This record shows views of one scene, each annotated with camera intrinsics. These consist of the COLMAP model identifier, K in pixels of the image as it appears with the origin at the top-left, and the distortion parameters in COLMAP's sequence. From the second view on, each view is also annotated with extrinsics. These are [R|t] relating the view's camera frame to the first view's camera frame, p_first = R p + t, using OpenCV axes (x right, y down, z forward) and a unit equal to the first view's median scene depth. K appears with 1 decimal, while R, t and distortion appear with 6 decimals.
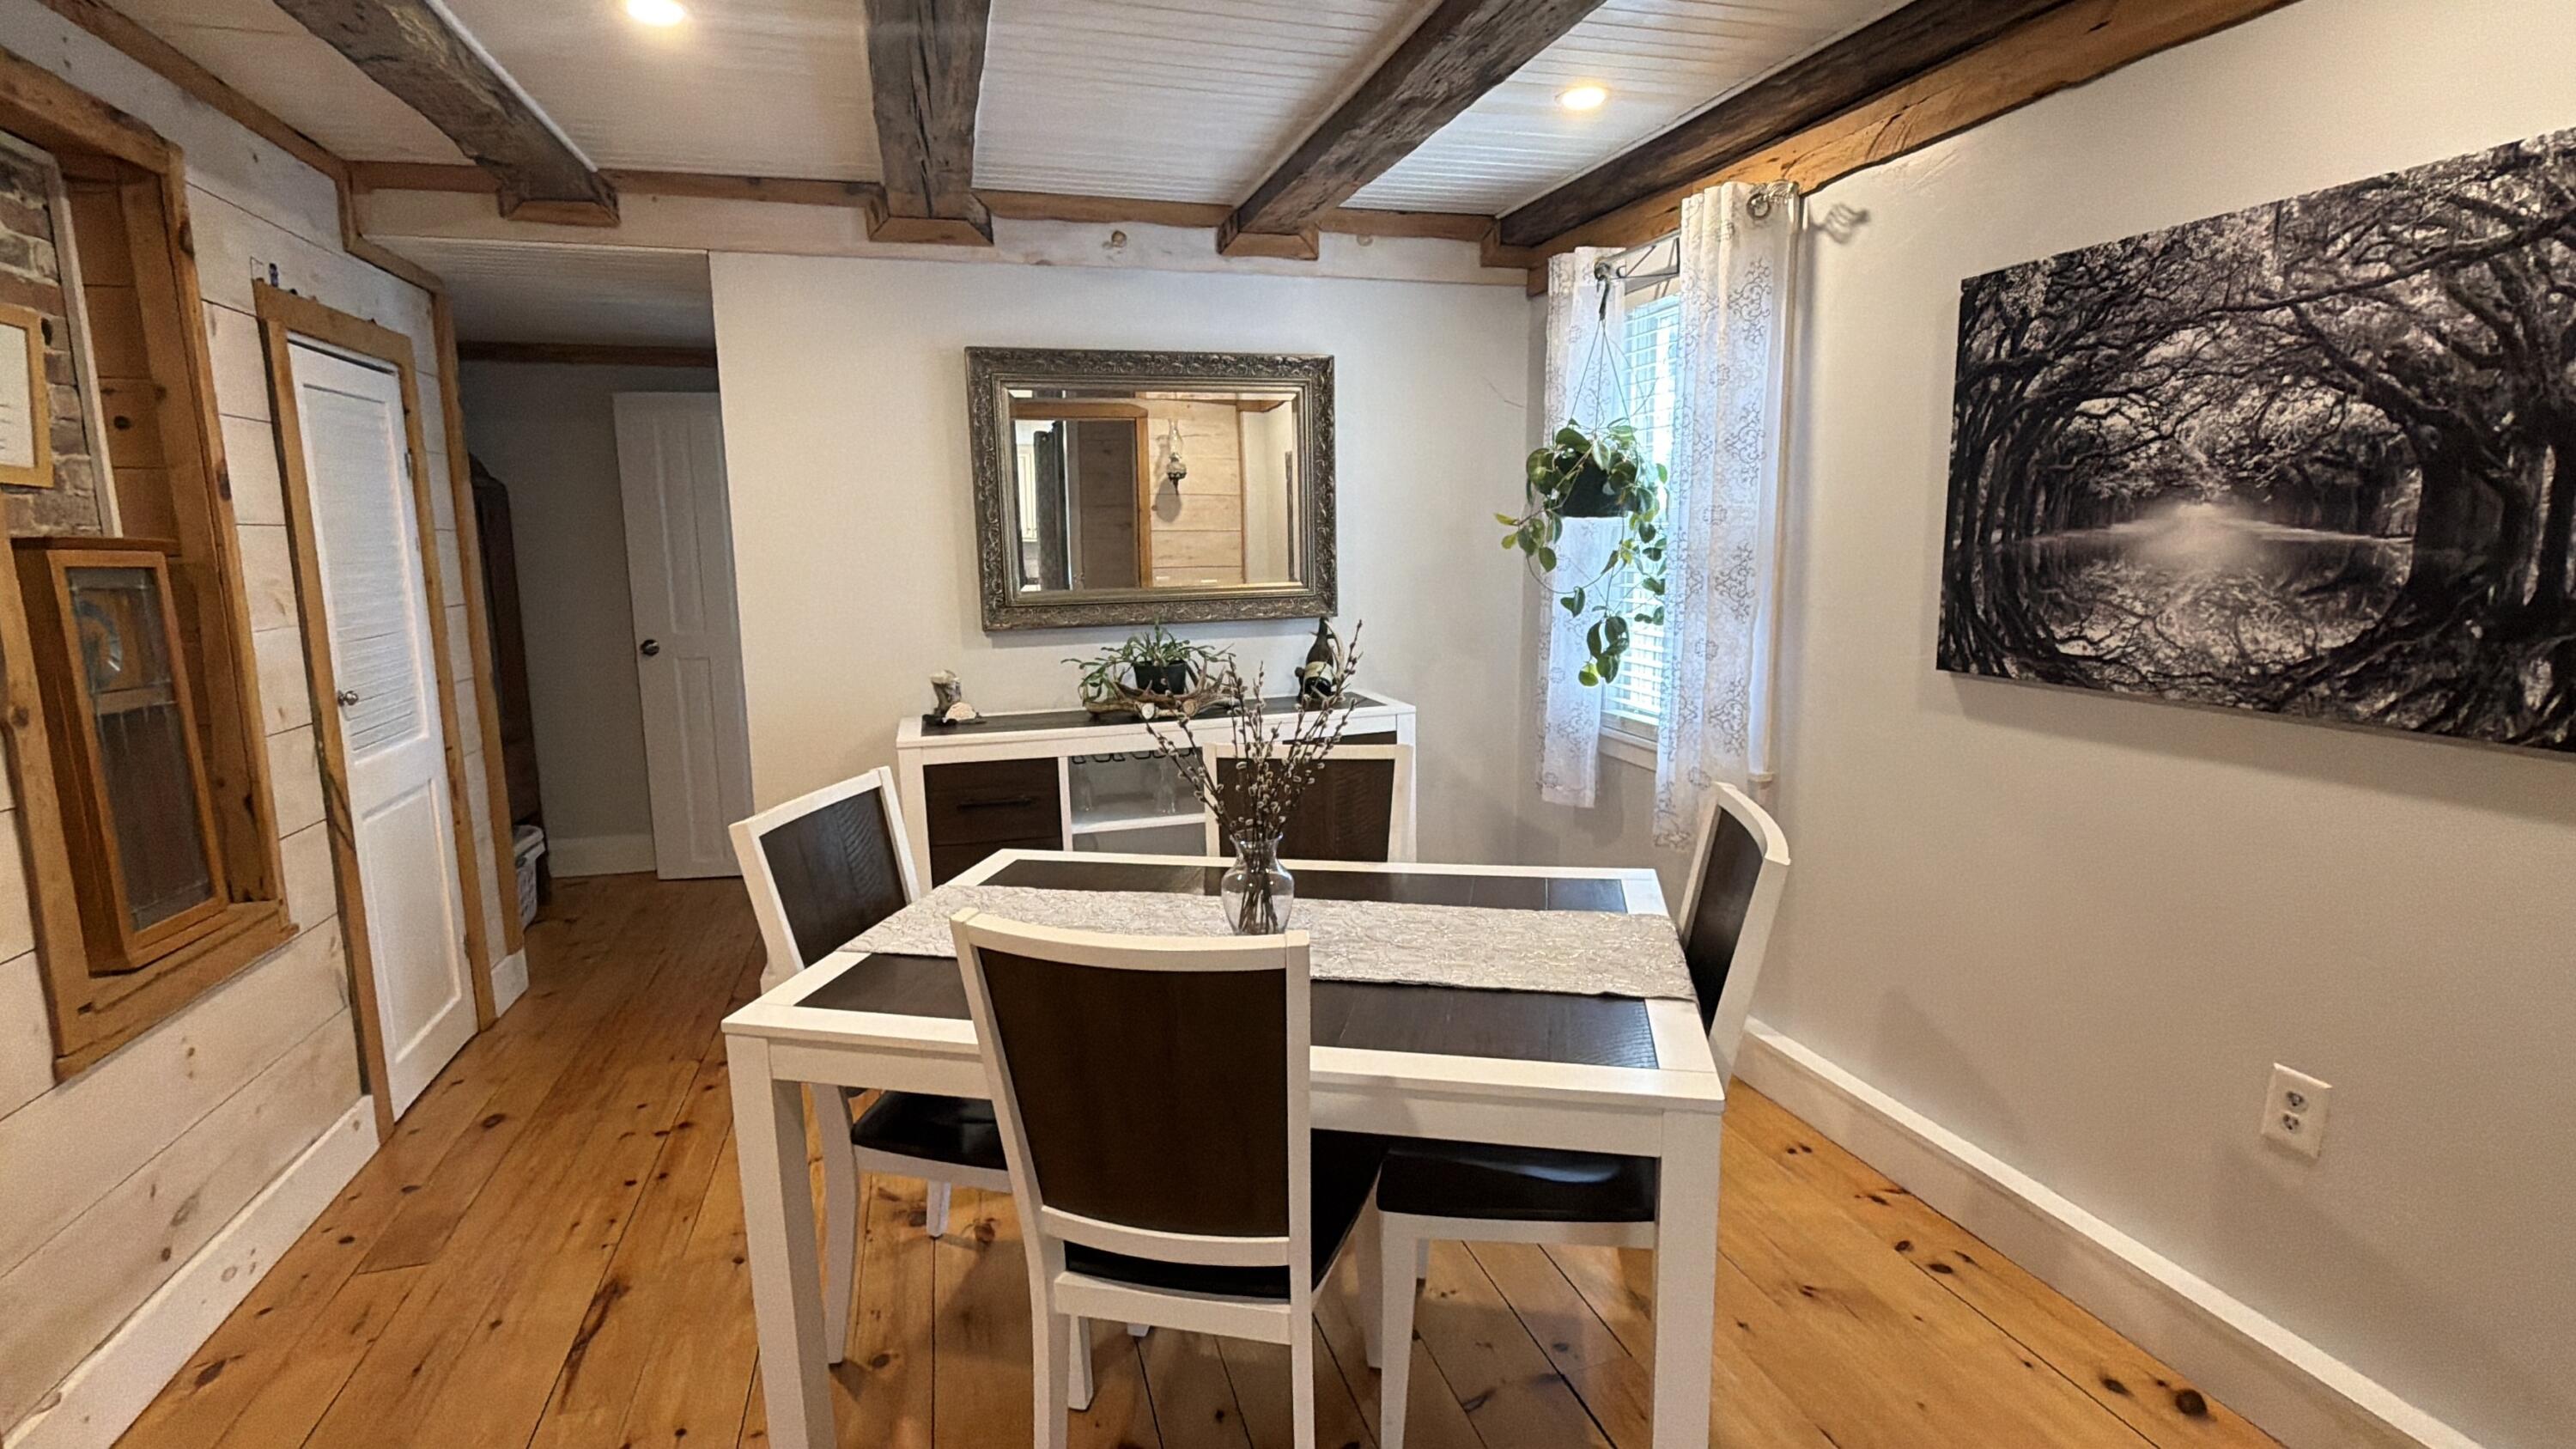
lens RADIAL K [[1174.7, 0, 1290.9], [0, 1174.7, 724.6], [0, 0, 1]] dist [0.000505, -0.001361]
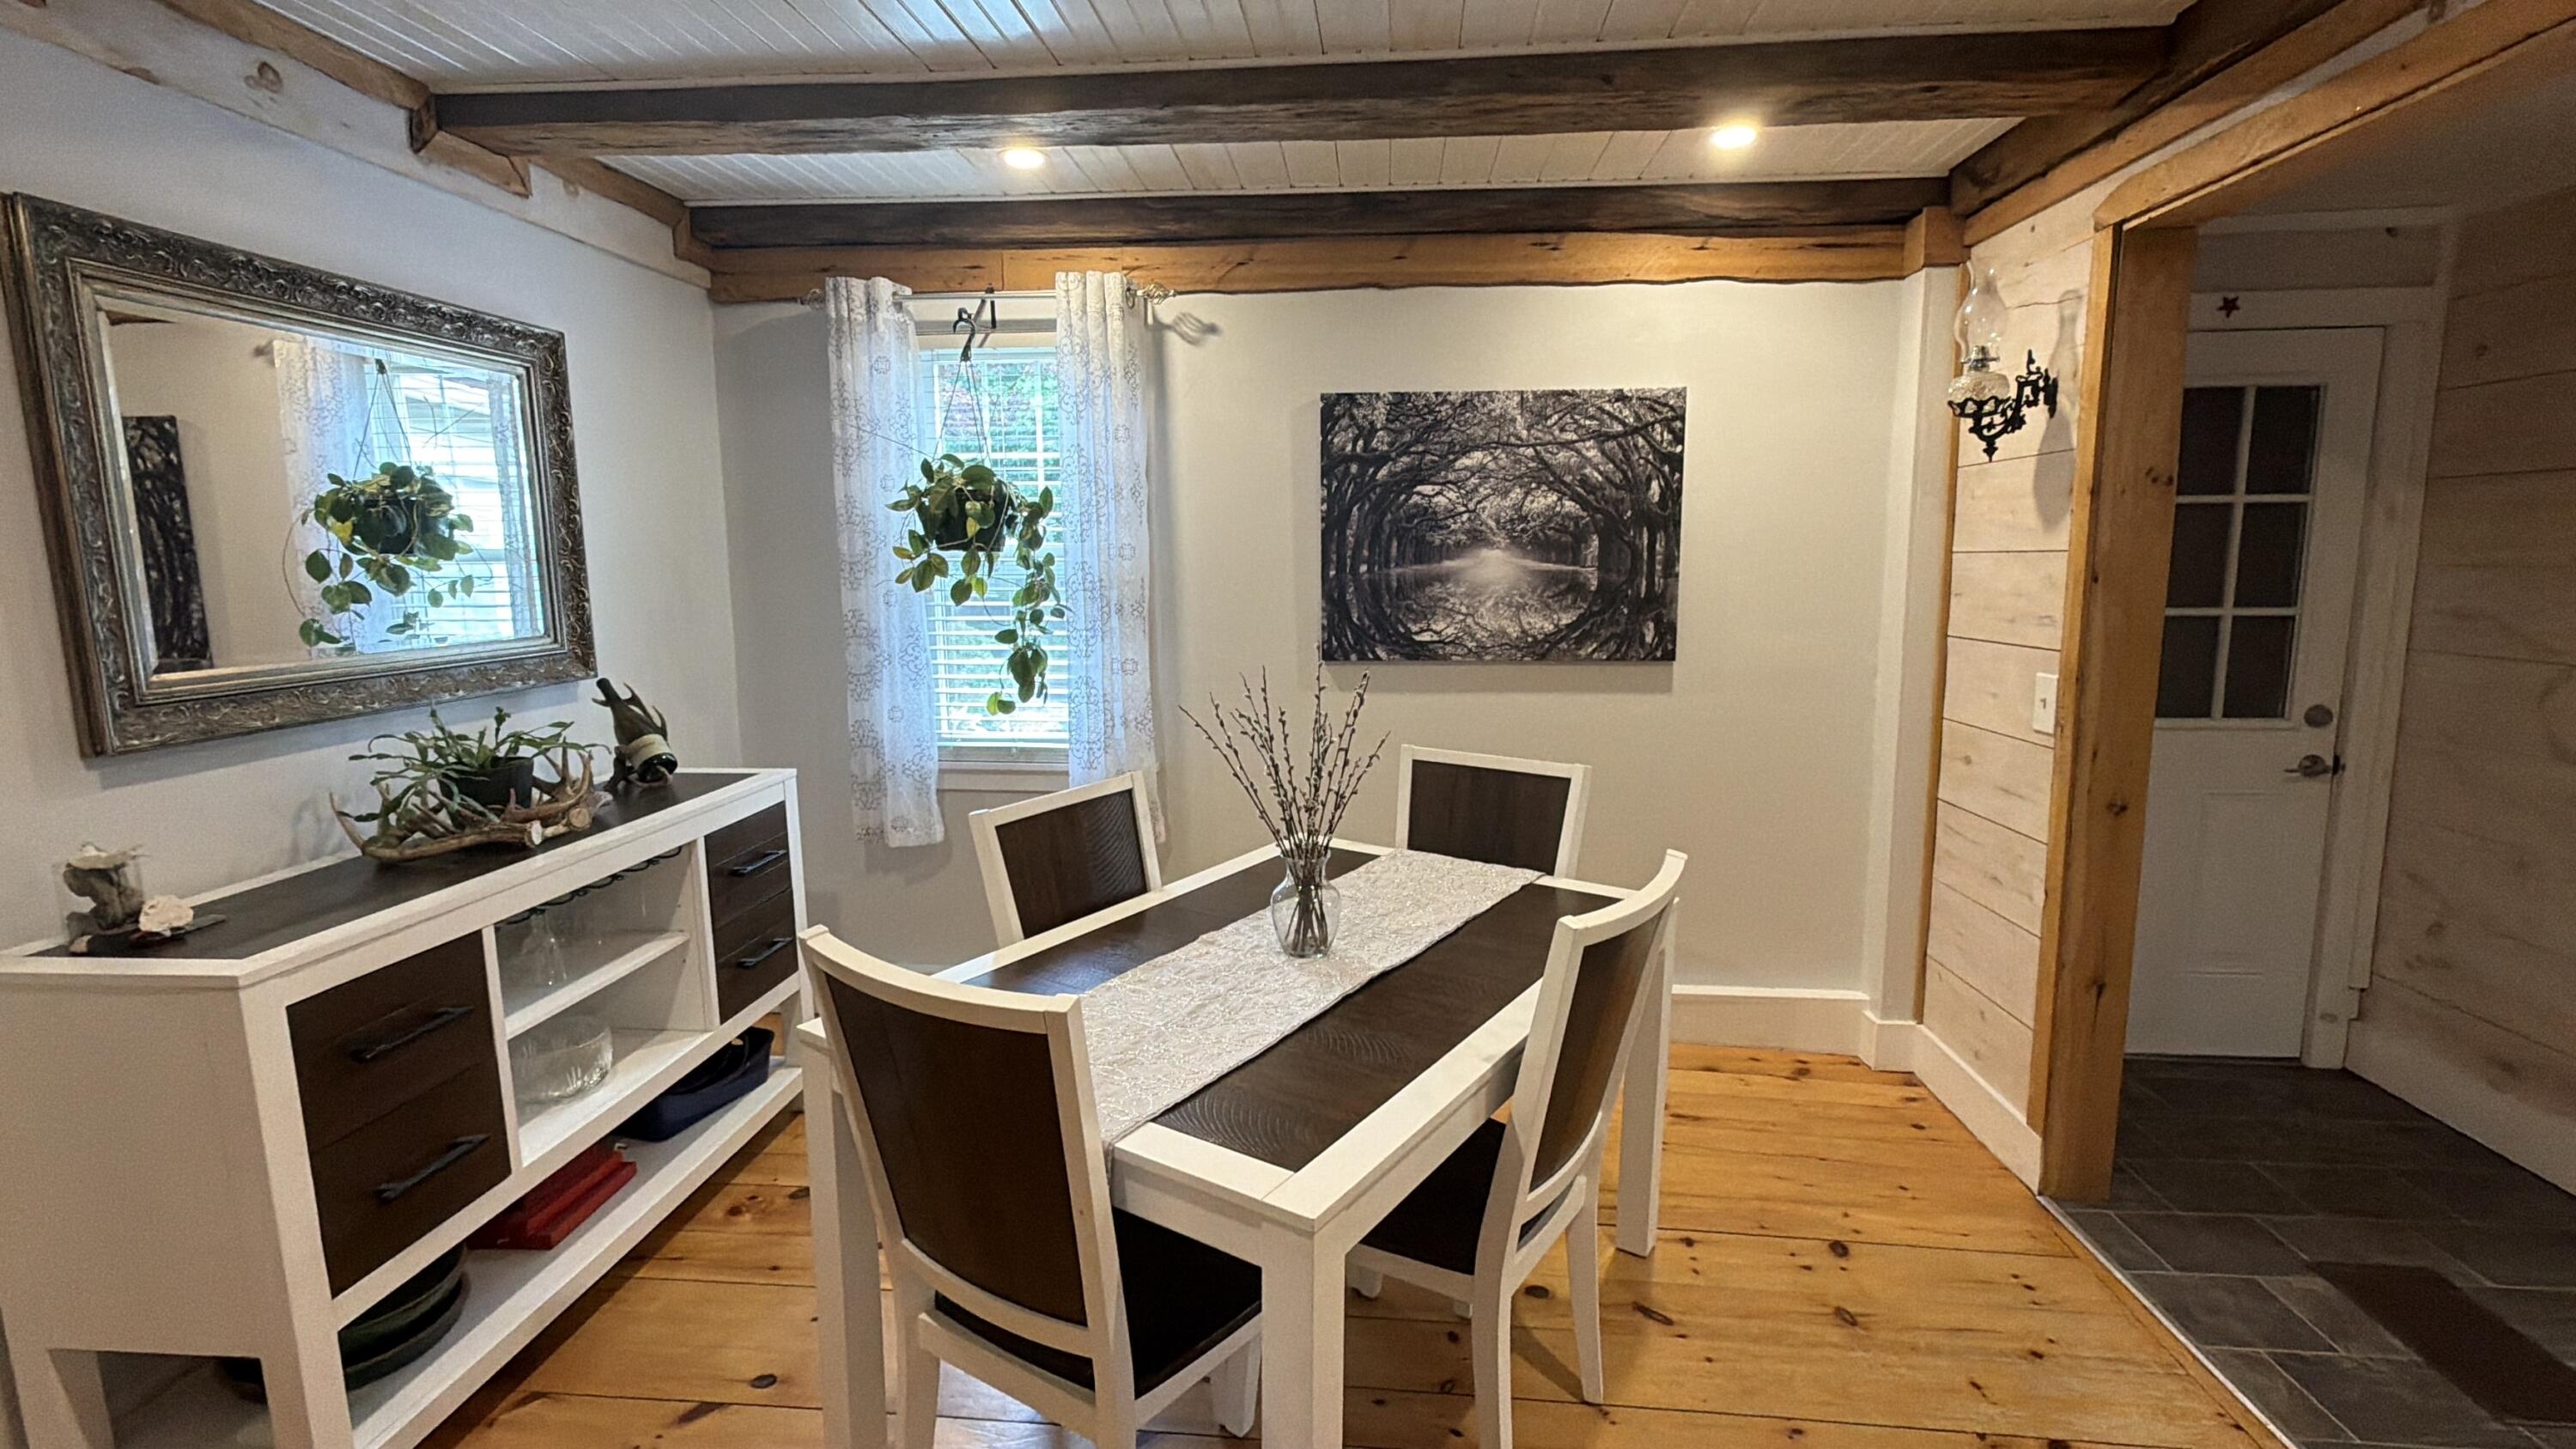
lens RADIAL K [[1174.7, 0, 1290.9], [0, 1174.7, 724.6], [0, 0, 1]] dist [0.000505, -0.001361]
pose [[0.372890, -0.121579, 0.919876, -0.956060], [0.152097, 0.985978, 0.068660, -0.089511], [-0.915325, 0.114308, 0.386153, 0.584955]]
